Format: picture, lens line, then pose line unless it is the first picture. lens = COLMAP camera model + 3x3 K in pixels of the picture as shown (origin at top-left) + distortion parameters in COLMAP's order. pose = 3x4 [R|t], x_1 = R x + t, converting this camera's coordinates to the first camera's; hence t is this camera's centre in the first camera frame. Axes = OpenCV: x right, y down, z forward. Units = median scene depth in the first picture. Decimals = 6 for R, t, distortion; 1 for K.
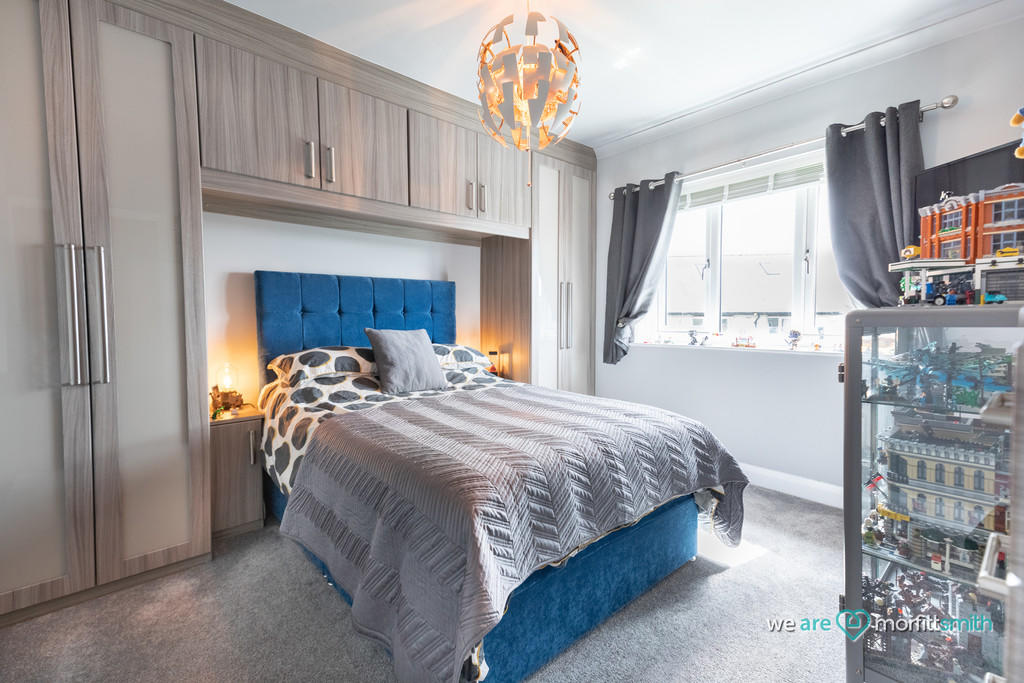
lens RADIAL K [[433.7, 0, 491.2], [0, 433.7, 340.2], [0, 0, 1]] dist [0.002478, 0.000199]
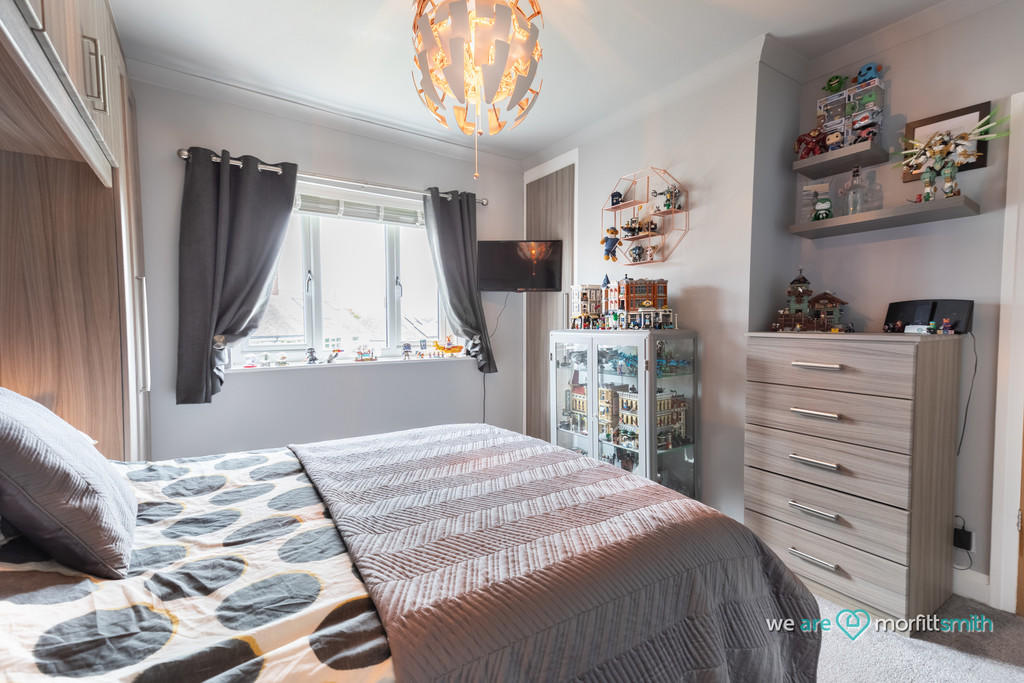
lens RADIAL K [[433.7, 0, 491.2], [0, 433.7, 340.2], [0, 0, 1]] dist [0.002478, 0.000199]
pose [[0.101348, -0.024075, 0.994560, -0.379083], [0.061319, 0.997958, 0.017909, -0.030595], [-0.992960, 0.059170, 0.102617, 0.518655]]
